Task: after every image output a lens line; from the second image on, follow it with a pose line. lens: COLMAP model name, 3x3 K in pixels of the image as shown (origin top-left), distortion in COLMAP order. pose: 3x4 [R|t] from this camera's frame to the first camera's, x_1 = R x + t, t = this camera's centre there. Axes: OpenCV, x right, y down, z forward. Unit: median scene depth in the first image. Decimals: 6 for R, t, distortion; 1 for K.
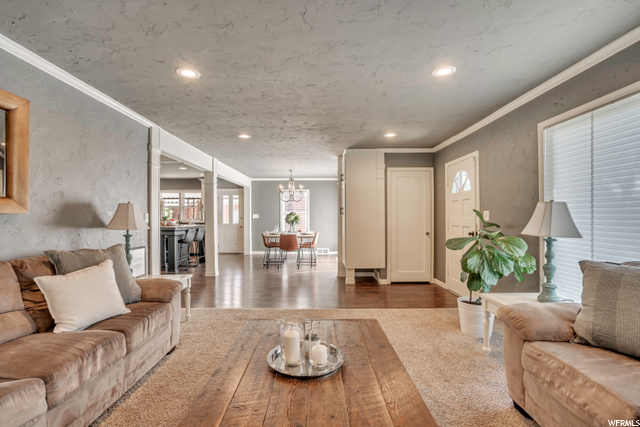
lens RADIAL K [[291.5, 0, 316.6], [0, 291.5, 209.9], [0, 0, 1]] dist [-0.001244, -0.000014]
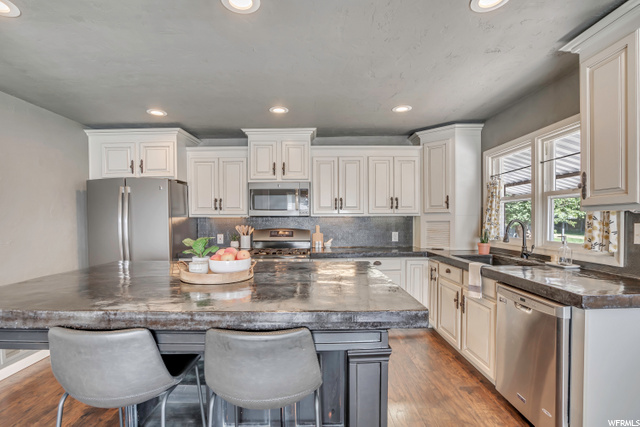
lens RADIAL K [[305.1, 0, 316.1], [0, 305.1, 225.1], [0, 0, 1]] dist [-0.042106, 0.000676]
pose [[0.004915, 0.015849, -0.999862, -0.192794], [0.025092, 0.999558, 0.015968, 0.007042], [0.999673, -0.025167, 0.004516, 0.800659]]
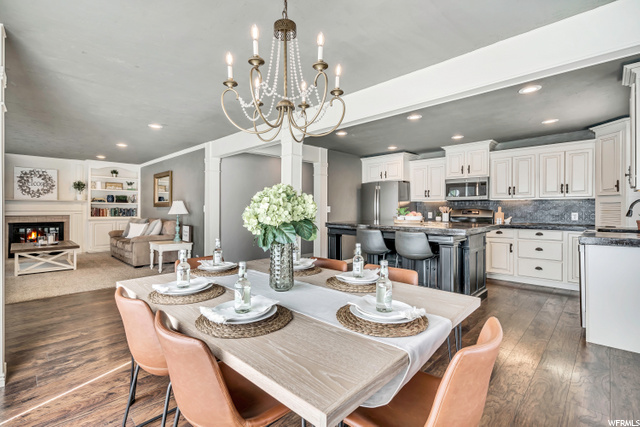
lens RADIAL K [[296.1, 0, 316.6], [0, 296.1, 211.4], [0, 0, 1]] dist [0.001820, 0.000535]
pose [[-0.700196, 0.000136, -0.713951, 0.040891], [0.008834, 0.999925, -0.008474, 0.025316], [0.713896, -0.012241, -0.700145, 0.956107]]
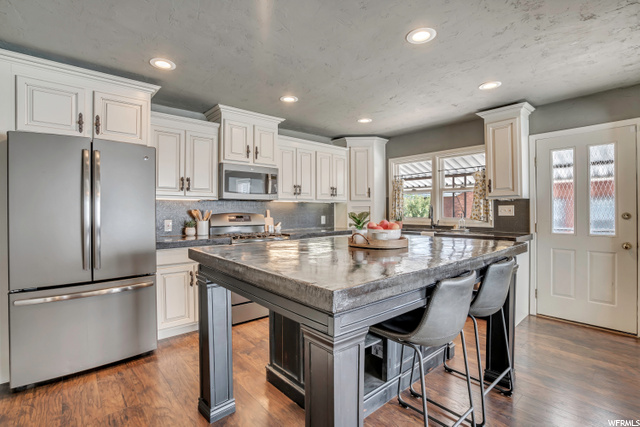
lens RADIAL K [[304.5, 0, 320.0], [0, 304.5, 213.5], [0, 0, 1]] dist [-0.044745, 0.000004]
pose [[0.660845, 0.001341, -0.750521, -0.238055], [0.019216, 0.999640, 0.018706, 0.012533], [0.750276, -0.026784, 0.660582, 0.563614]]
